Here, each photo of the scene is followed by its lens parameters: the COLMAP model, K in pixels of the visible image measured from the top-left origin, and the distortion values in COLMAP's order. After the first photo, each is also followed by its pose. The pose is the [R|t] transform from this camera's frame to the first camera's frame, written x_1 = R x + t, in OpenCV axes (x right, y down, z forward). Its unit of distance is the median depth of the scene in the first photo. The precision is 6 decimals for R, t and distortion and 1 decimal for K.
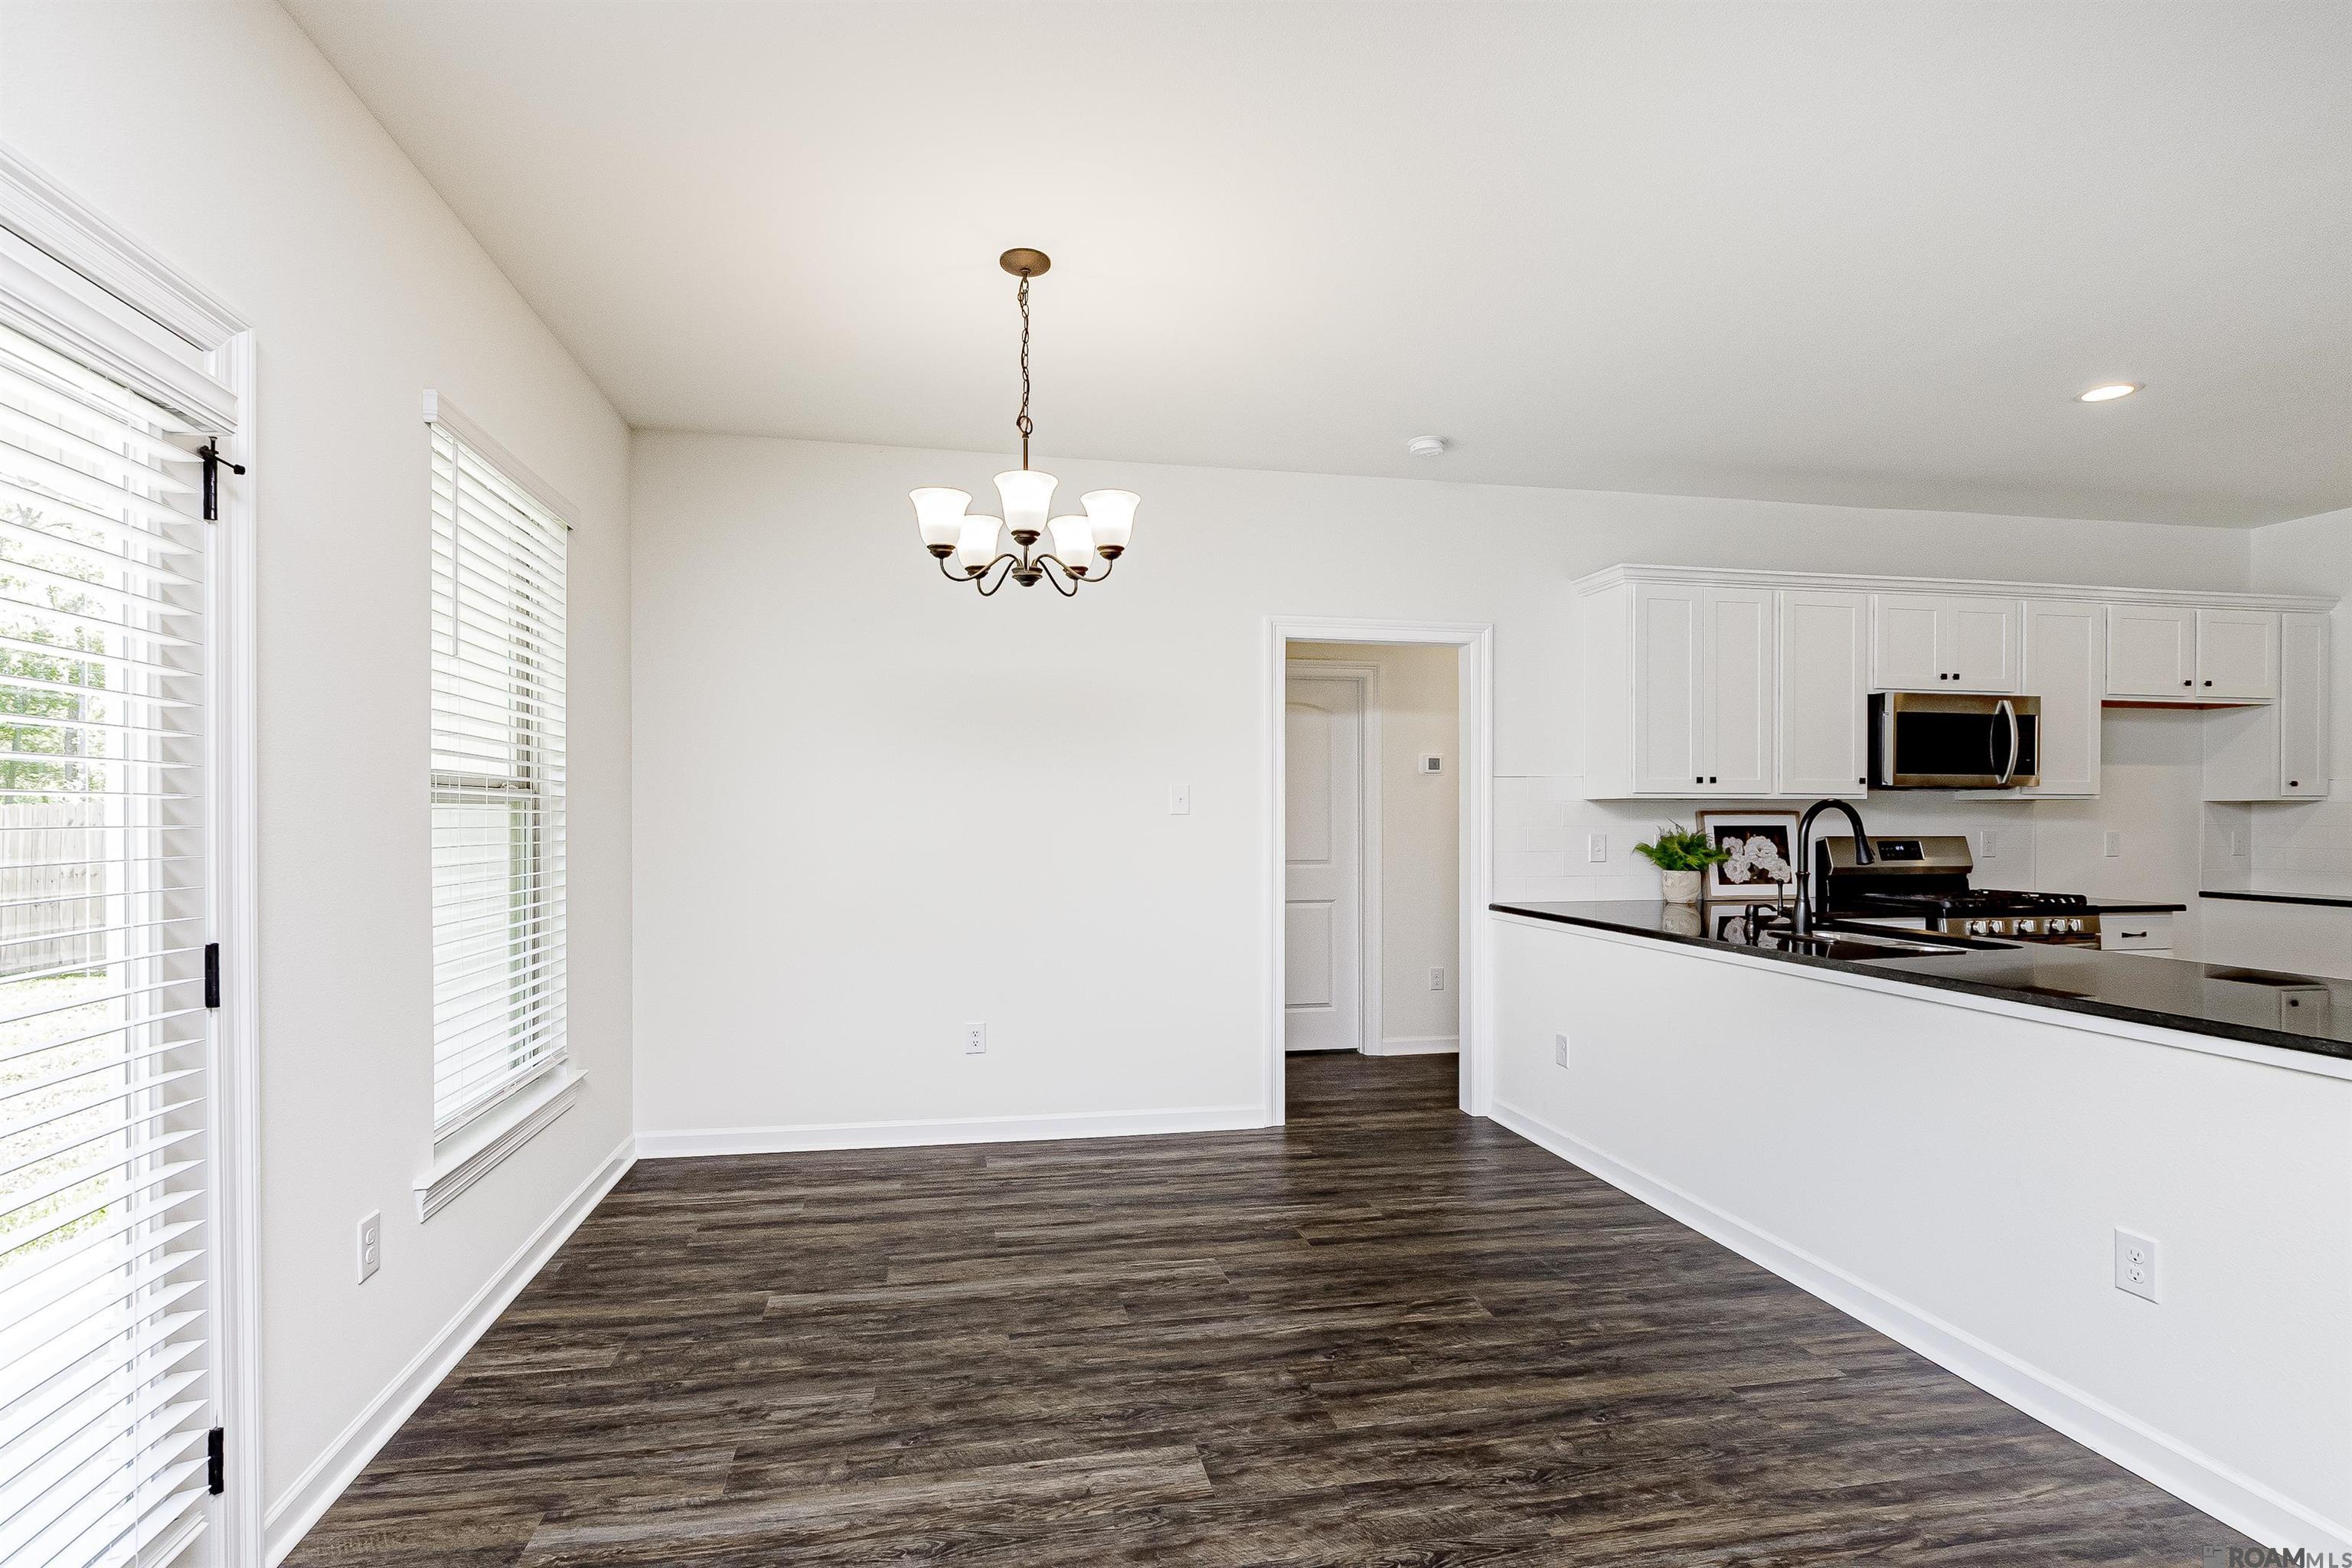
lens RADIAL K [[1051.0, 0, 1175.3], [0, 1051.0, 818.3], [0, 0, 1]] dist [-0.002379, -0.000349]
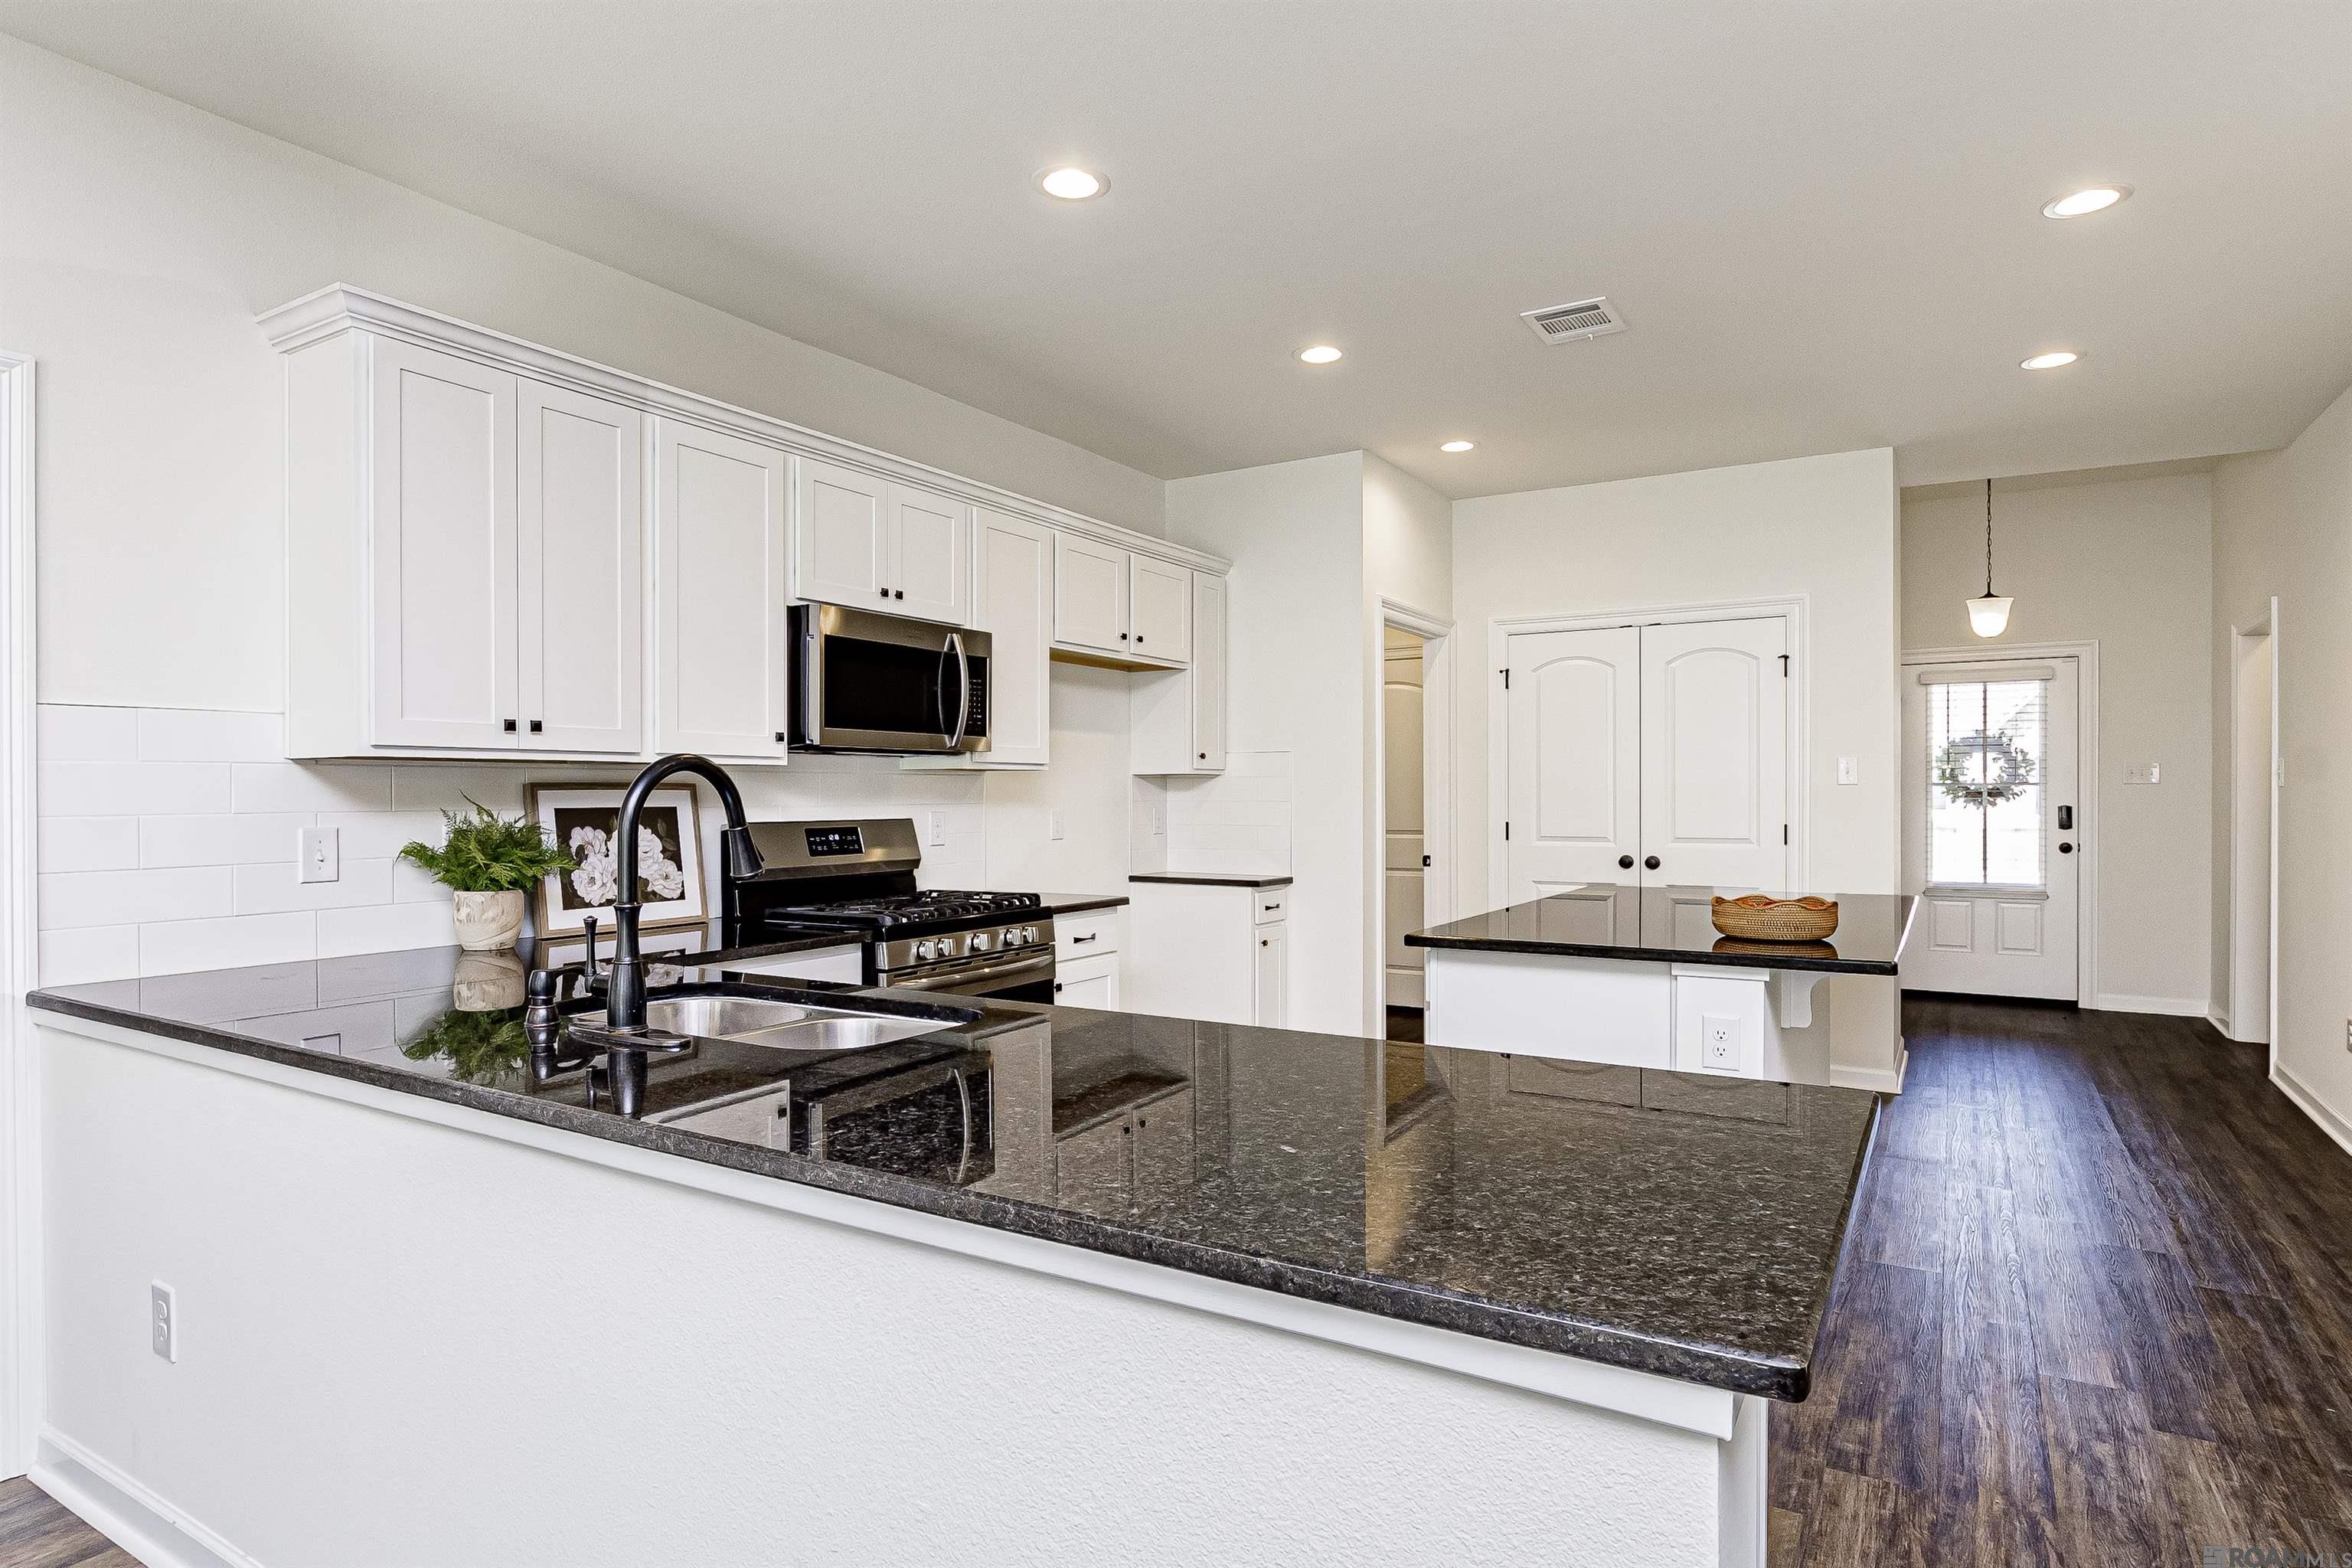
lens RADIAL K [[1270.2, 0, 1176.0], [0, 1270.2, 784.0], [0, 0, 1]] dist [0.000236, -0.001522]
pose [[0.665211, 0.002480, 0.746651, 0.225370], [0.006661, 0.999935, -0.009256, 0.002284], [-0.746626, 0.011130, 0.665151, 0.287587]]
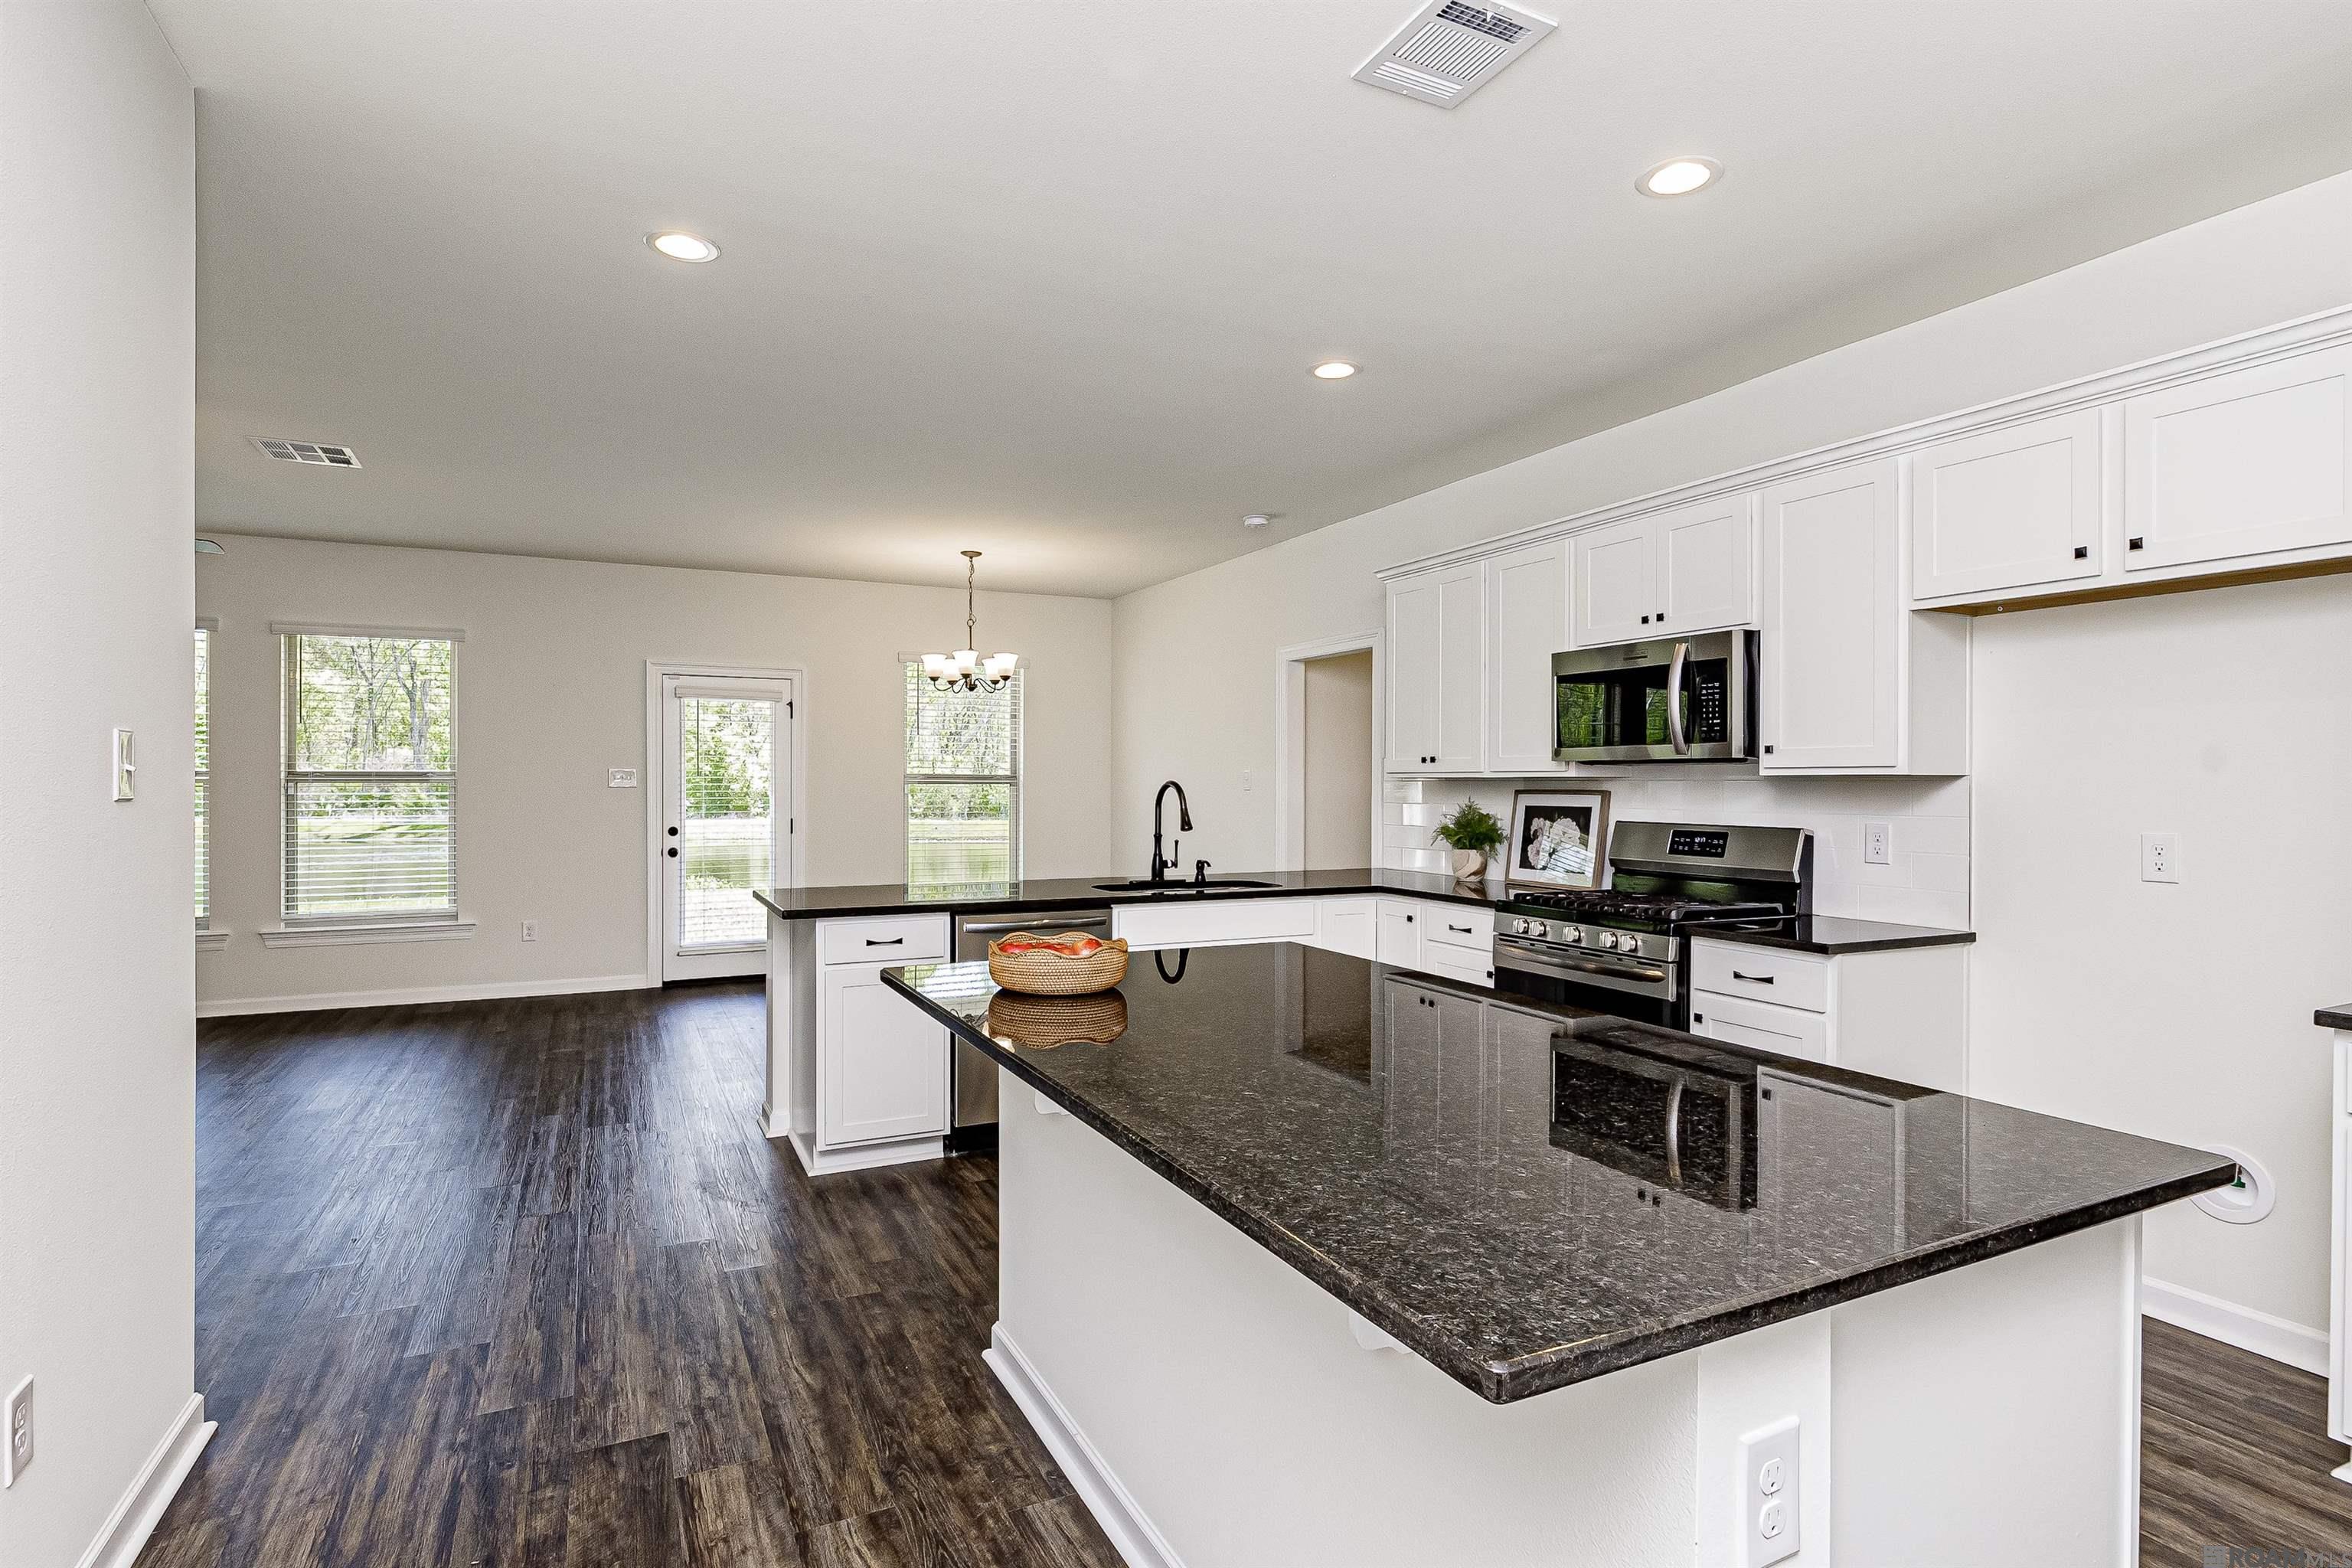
lens RADIAL K [[1270.2, 0, 1176.0], [0, 1270.2, 784.0], [0, 0, 1]] dist [0.000236, -0.001522]
pose [[0.250163, 0.001963, -0.968202, 1.596878], [-0.002792, 0.999995, 0.001307, -0.013503], [0.968200, 0.002376, 0.250167, 0.424968]]
